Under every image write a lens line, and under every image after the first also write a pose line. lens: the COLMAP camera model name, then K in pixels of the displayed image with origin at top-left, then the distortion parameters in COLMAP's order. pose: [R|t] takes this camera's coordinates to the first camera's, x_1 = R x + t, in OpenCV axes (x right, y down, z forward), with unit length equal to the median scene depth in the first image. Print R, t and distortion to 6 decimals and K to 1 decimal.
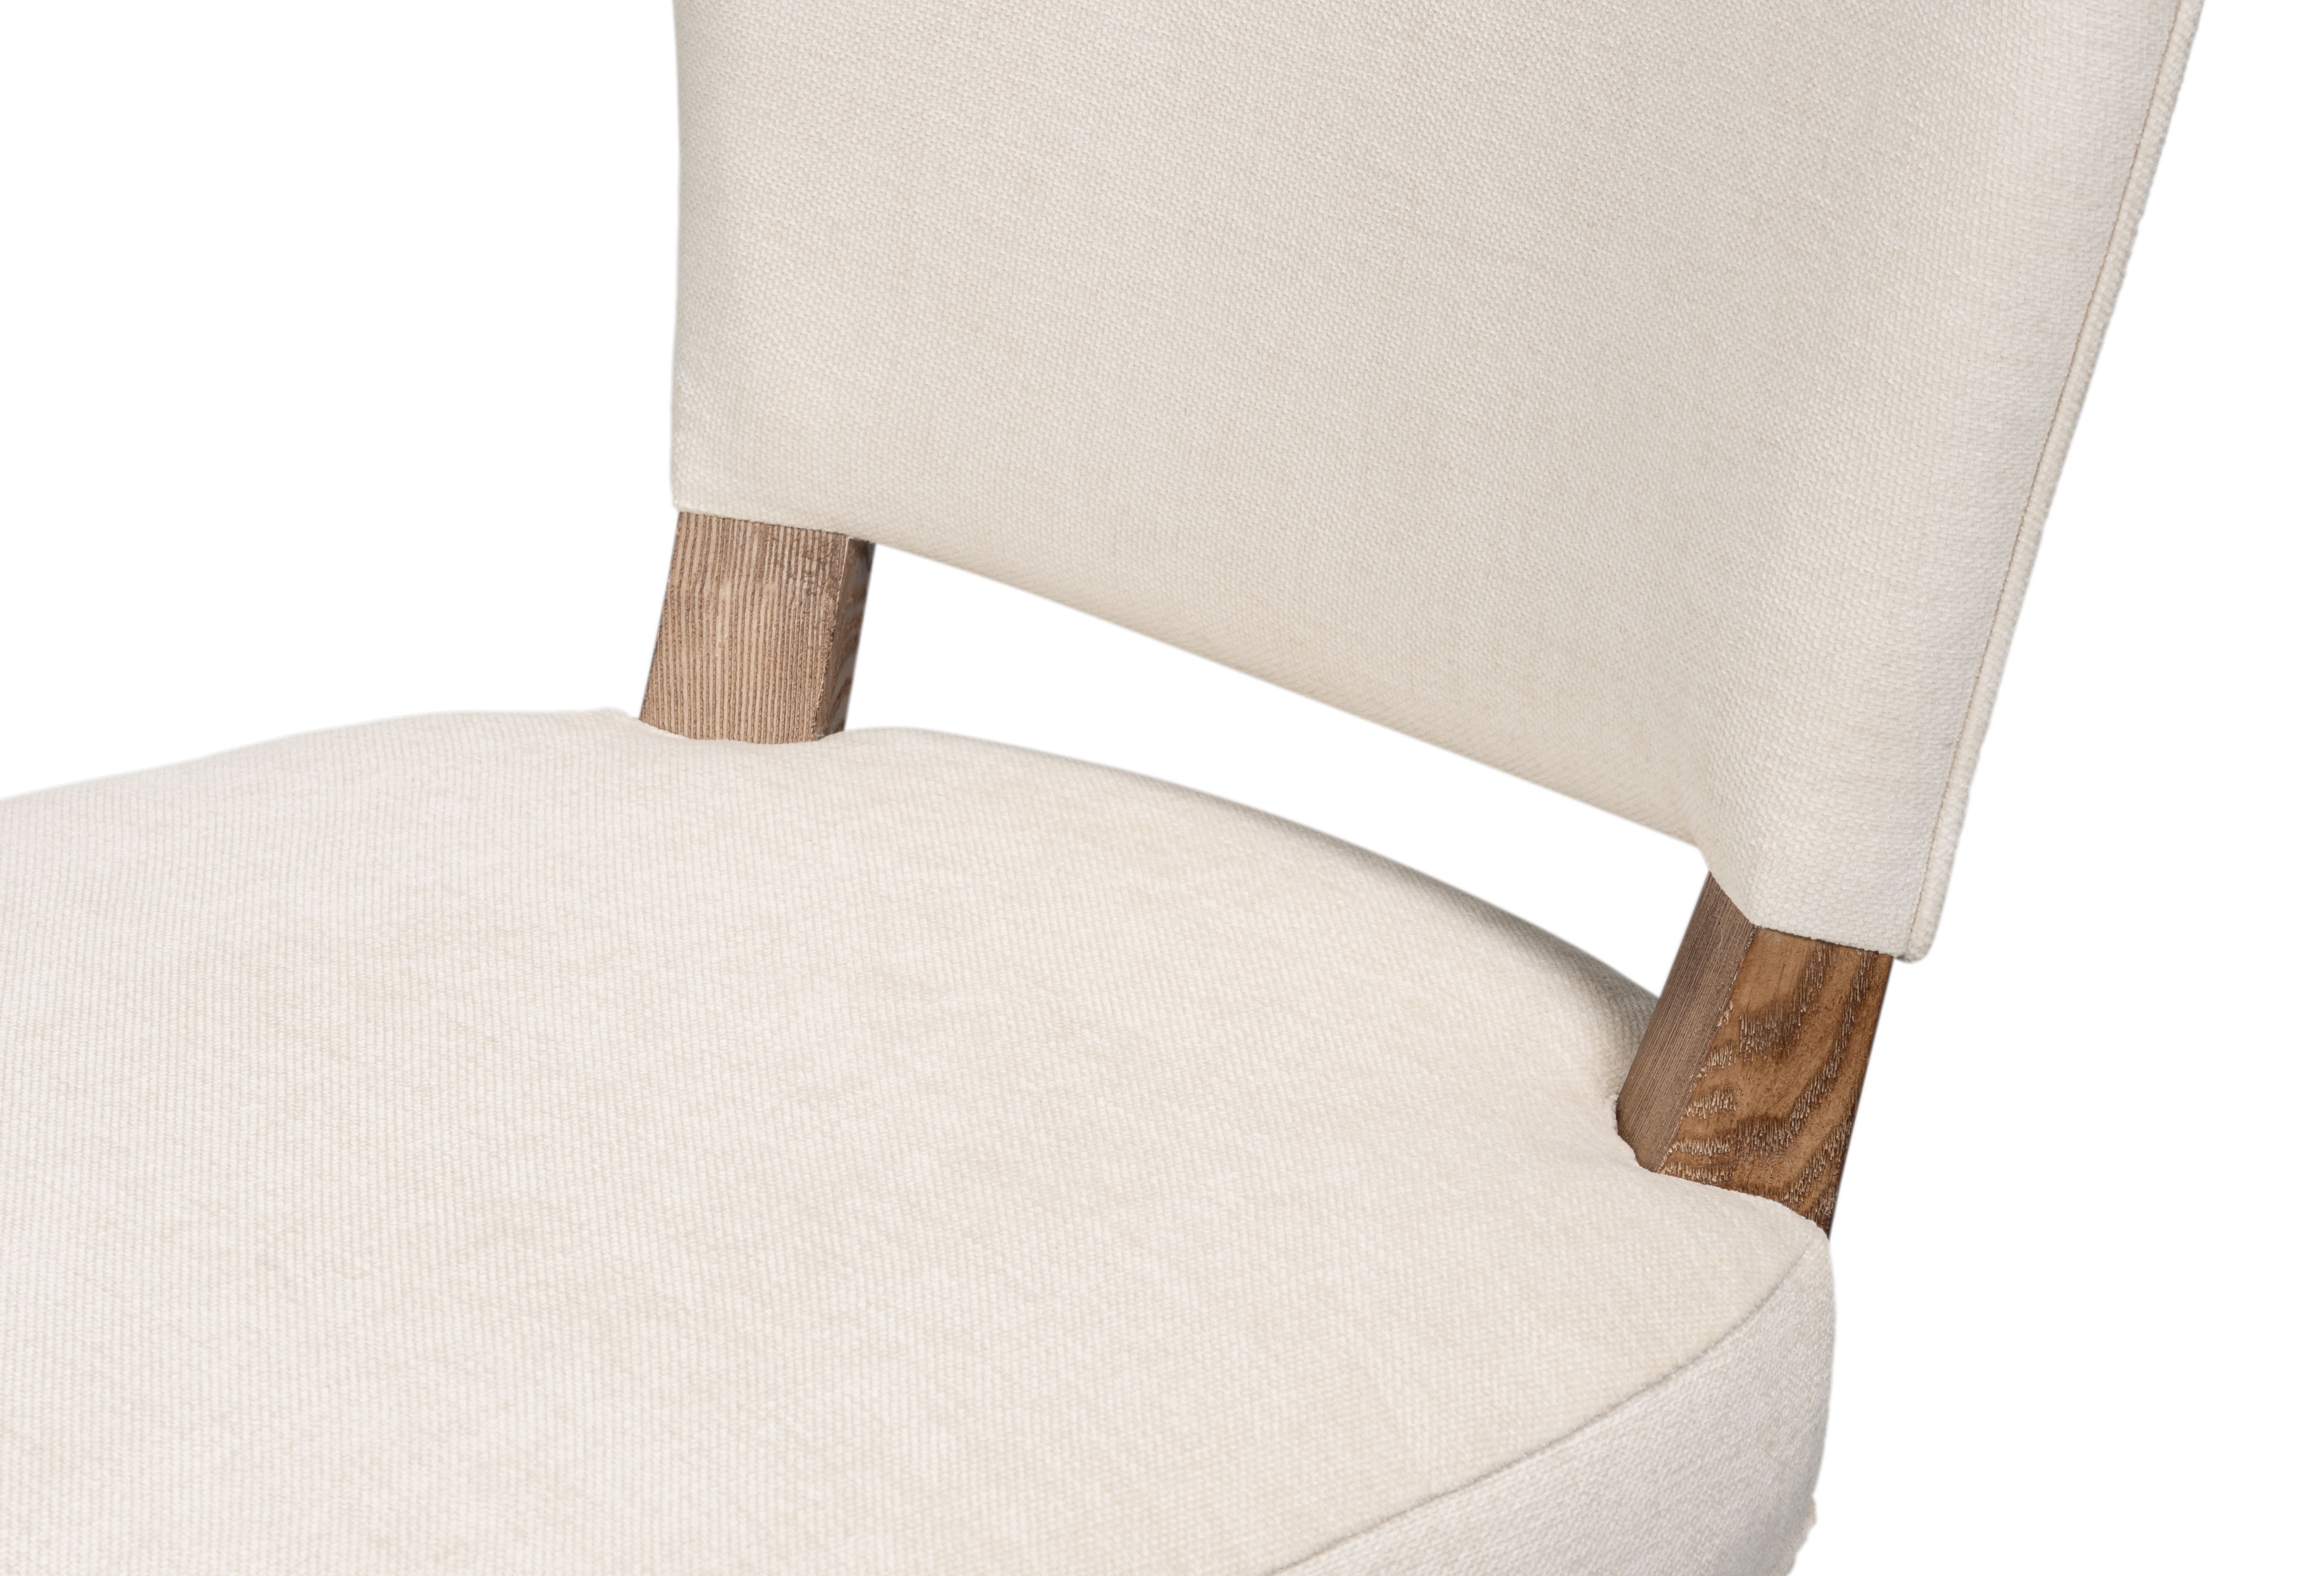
lens RADIAL K [[8706.2, 0, 1165.8], [0, 8706.2, 791.4], [0, 0, 1]] dist [-0.034401, 0.000000]
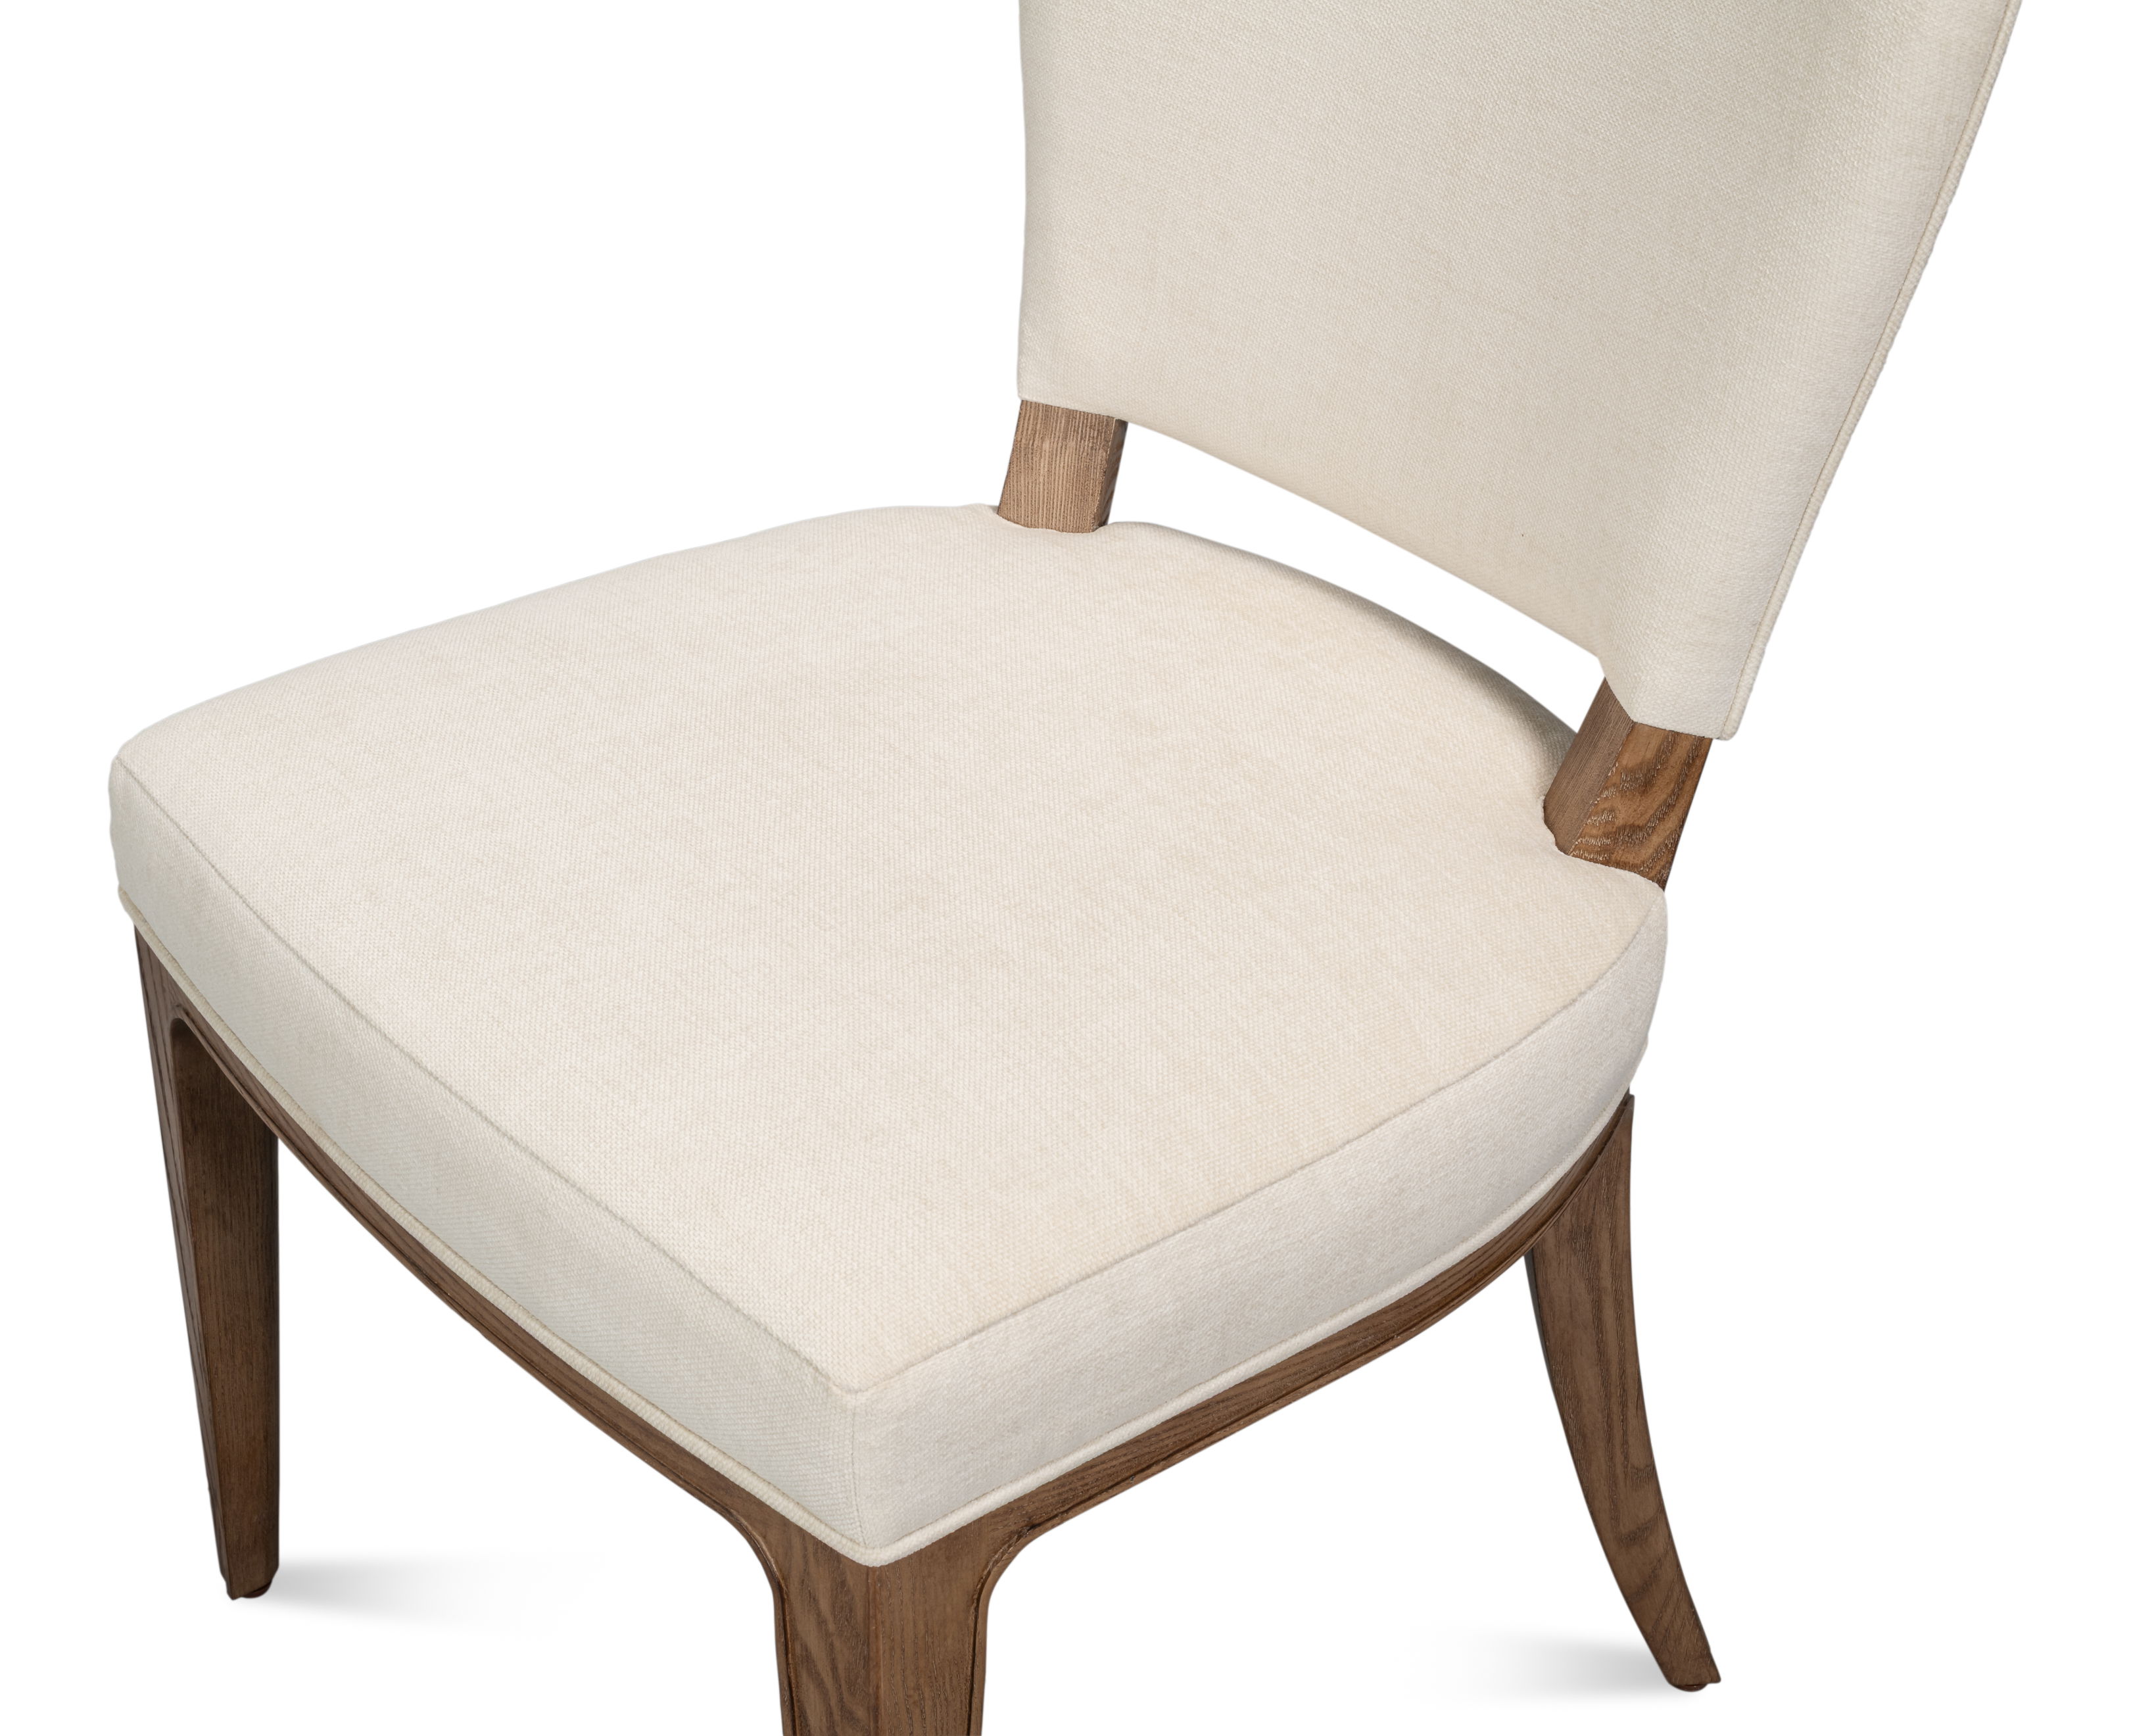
lens RADIAL K [[3603.3, 0, 935.2], [0, 3603.3, 865.6], [0, 0, 1]] dist [0.007882, 0.000000]
pose [[0.996604, 0.032499, -0.075665, -0.015734], [-0.016122, 0.978053, 0.207731, -0.103016], [0.080756, -0.205806, 0.975255, 0.280577]]
